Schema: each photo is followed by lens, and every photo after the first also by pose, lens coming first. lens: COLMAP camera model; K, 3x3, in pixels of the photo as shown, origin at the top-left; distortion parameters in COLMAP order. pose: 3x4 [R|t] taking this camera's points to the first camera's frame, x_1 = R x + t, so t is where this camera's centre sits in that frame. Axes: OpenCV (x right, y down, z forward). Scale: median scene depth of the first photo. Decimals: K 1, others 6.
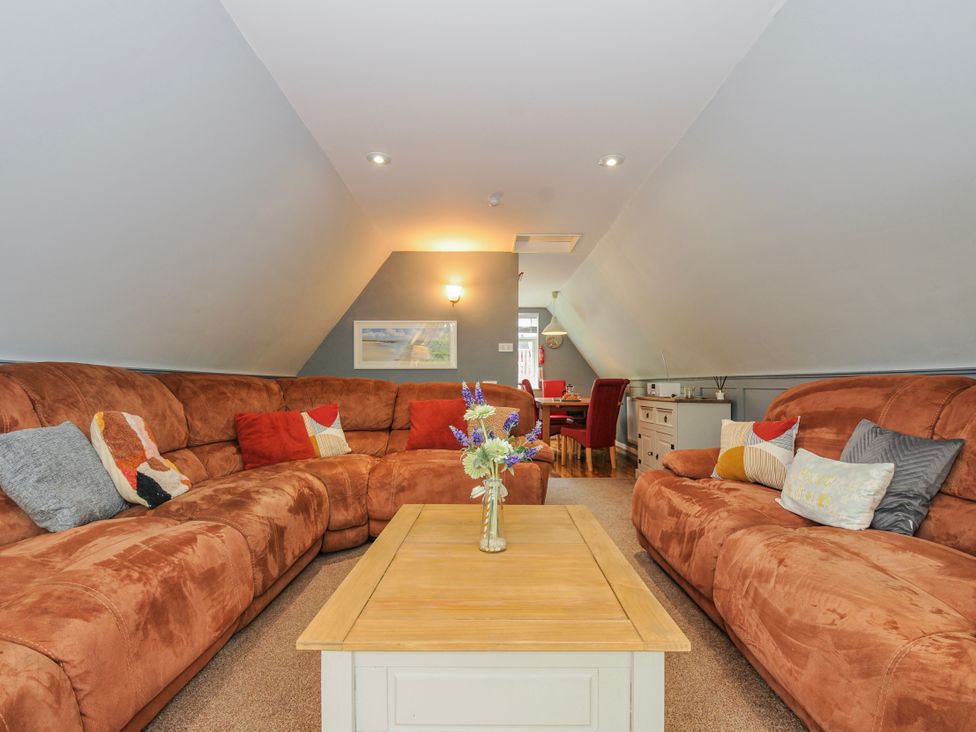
lens RADIAL K [[509.6, 0, 493.8], [0, 509.6, 380.7], [0, 0, 1]] dist [0.003828, -0.025015]
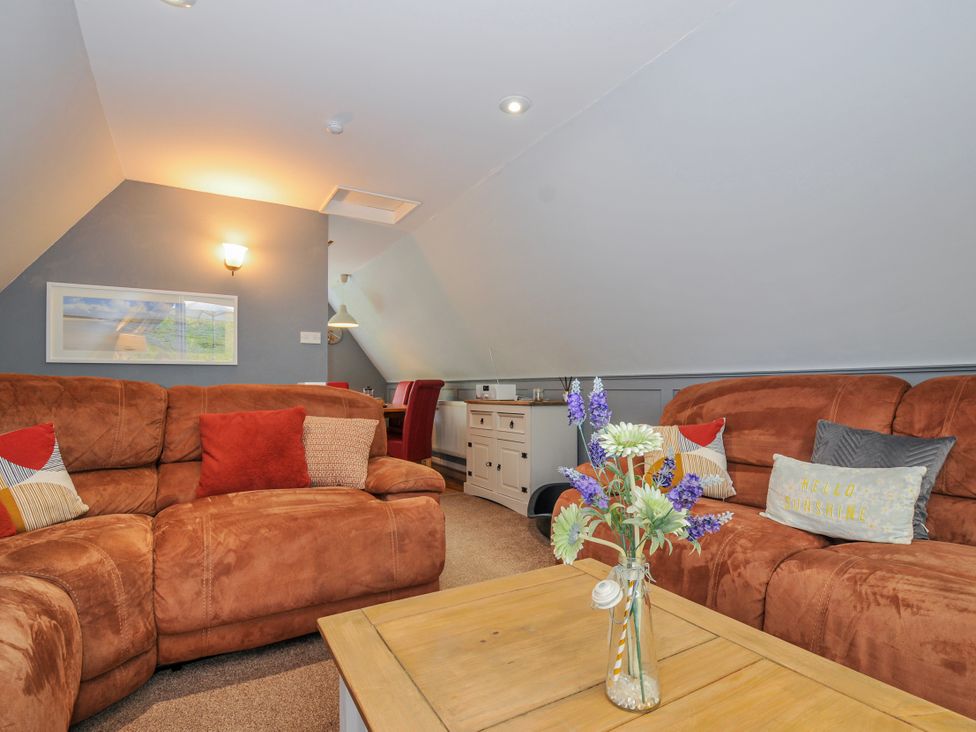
lens RADIAL K [[509.6, 0, 493.8], [0, 509.6, 380.7], [0, 0, 1]] dist [0.003828, -0.025015]
pose [[0.849705, 0.001688, 0.527255, -0.187267], [0.000958, 0.999988, -0.004745, 0.002630], [-0.527257, 0.004537, 0.849694, 0.294852]]
